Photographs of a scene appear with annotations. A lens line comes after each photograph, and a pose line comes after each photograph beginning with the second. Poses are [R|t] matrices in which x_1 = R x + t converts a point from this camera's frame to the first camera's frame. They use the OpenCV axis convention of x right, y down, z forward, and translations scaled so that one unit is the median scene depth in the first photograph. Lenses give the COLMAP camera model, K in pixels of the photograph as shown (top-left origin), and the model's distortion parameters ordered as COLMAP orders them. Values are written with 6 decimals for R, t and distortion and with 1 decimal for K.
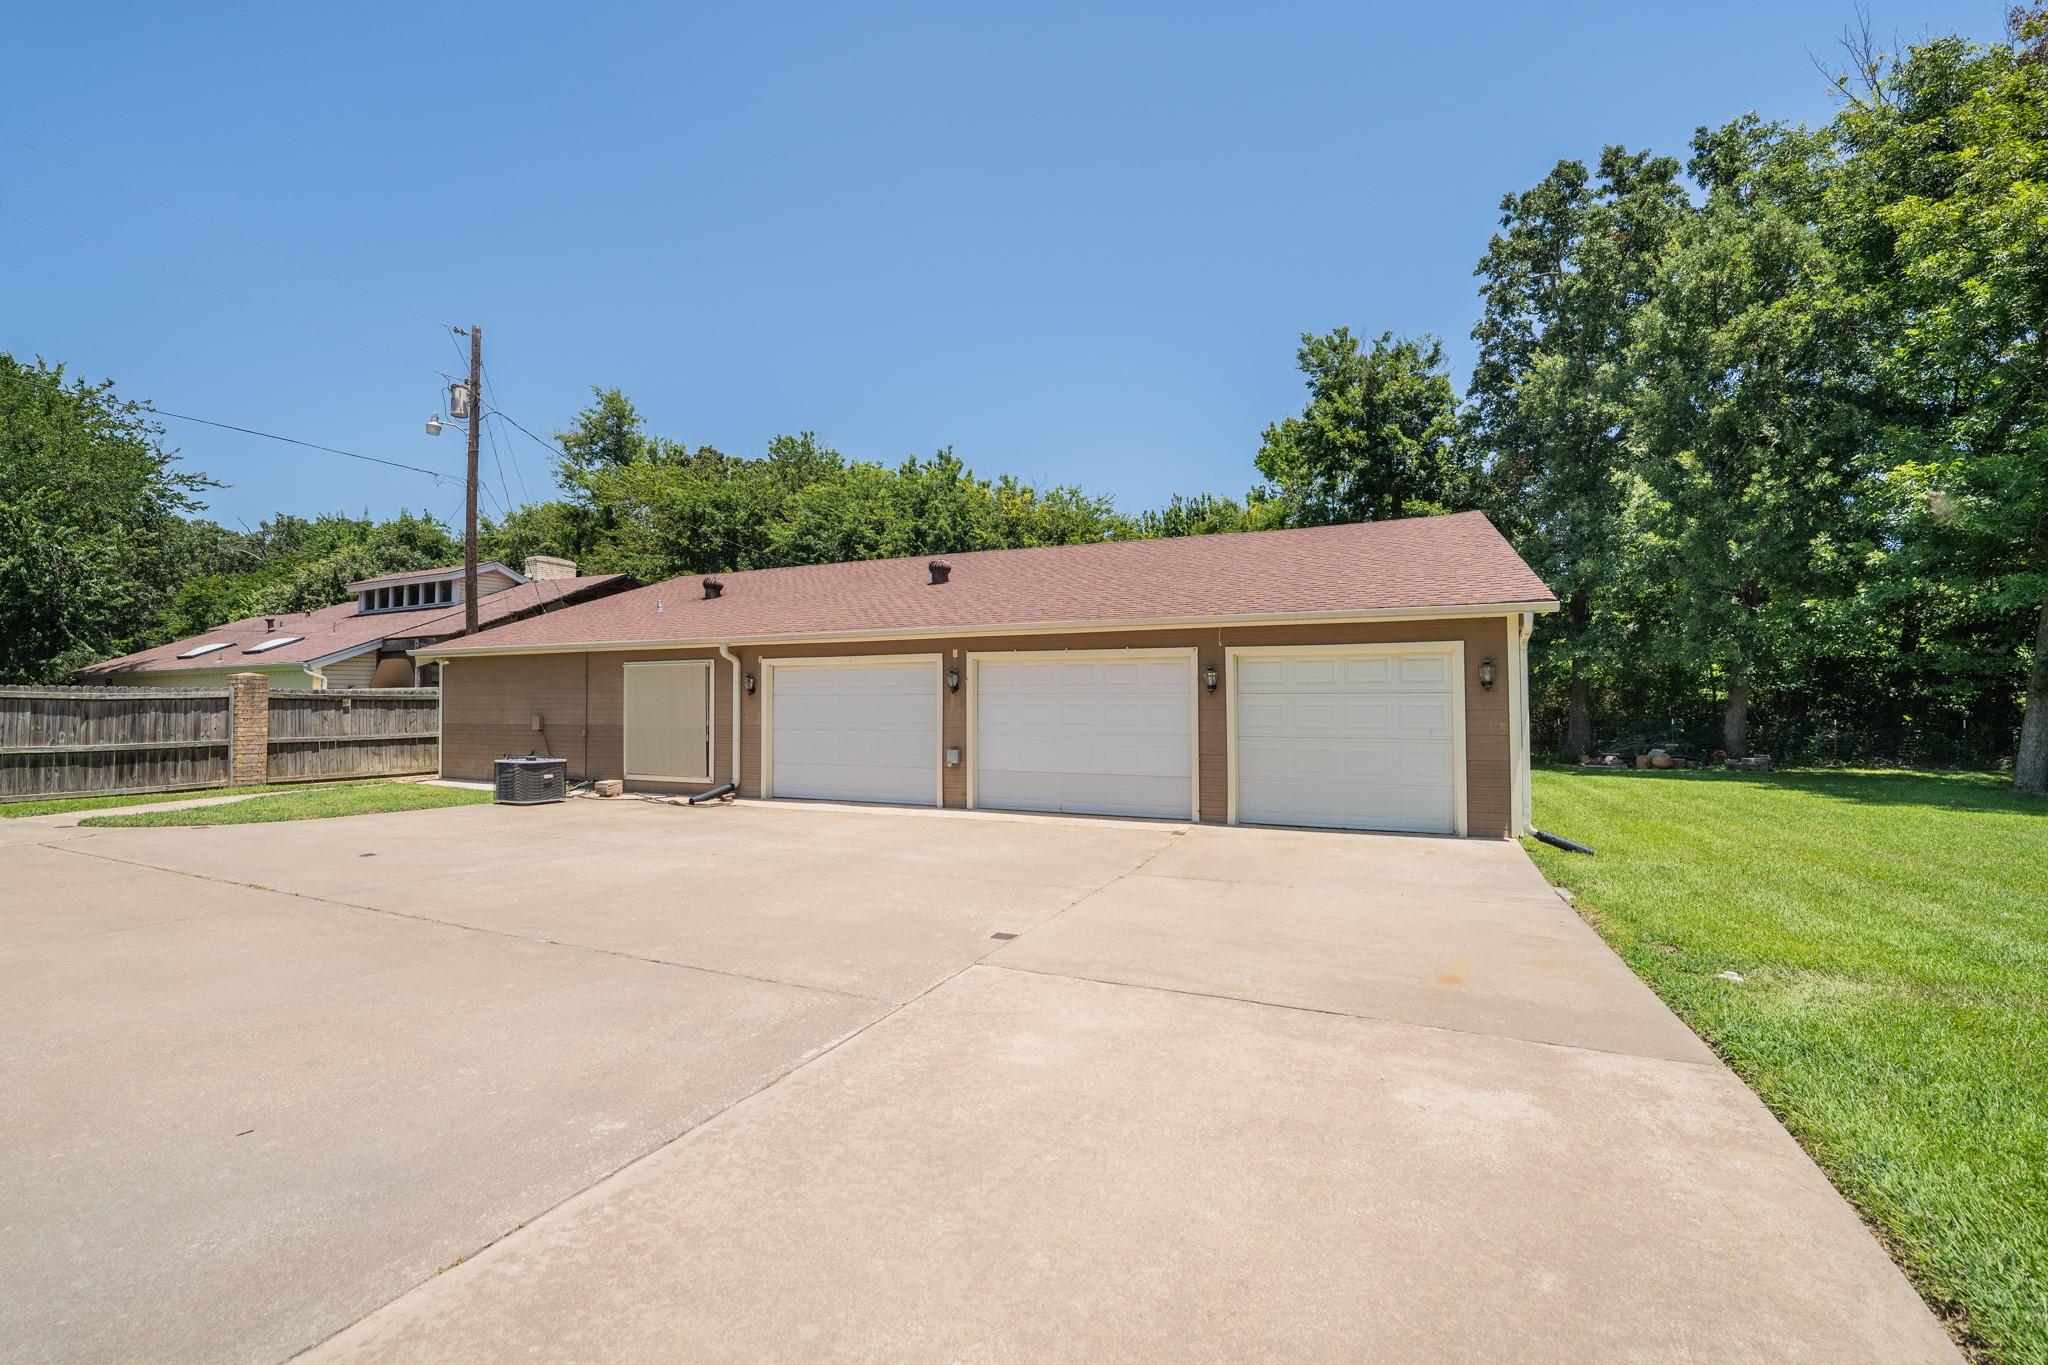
lens RADIAL K [[827.2, 0, 1012.2], [0, 827.2, 685.1], [0, 0, 1]] dist [-0.000754, 0.000392]
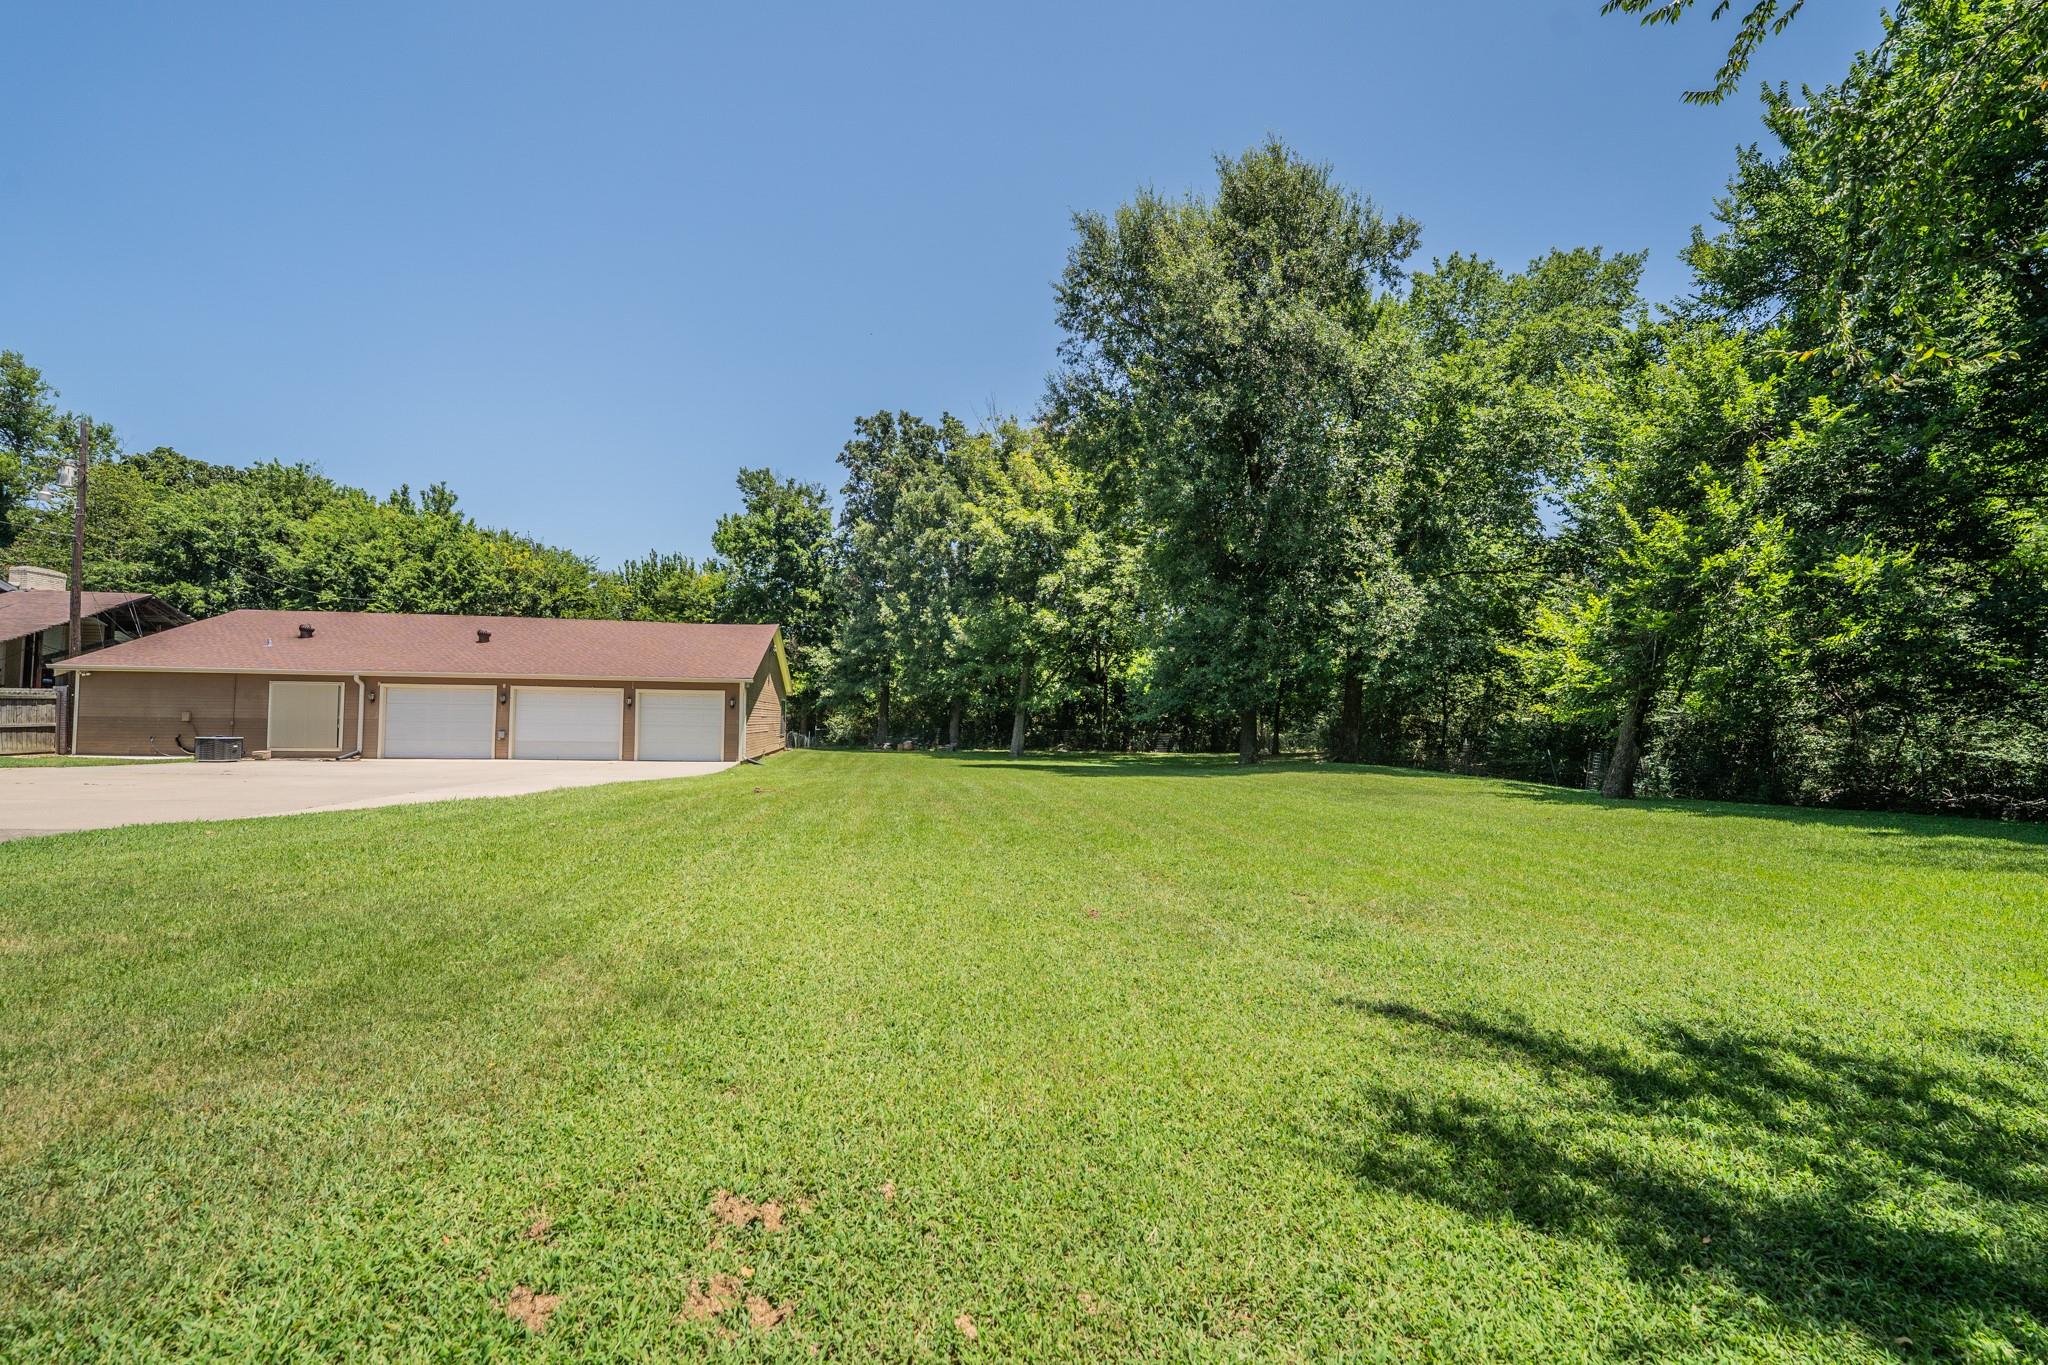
lens RADIAL K [[830.5, 0, 1023.6], [0, 830.5, 708.7], [0, 0, 1]] dist [-0.039665, 0.000042]
pose [[0.828352, 0.020564, 0.559831, -0.054394], [-0.029043, 0.999559, 0.006255, -0.012504], [-0.559455, -0.021441, 0.828583, -0.585398]]
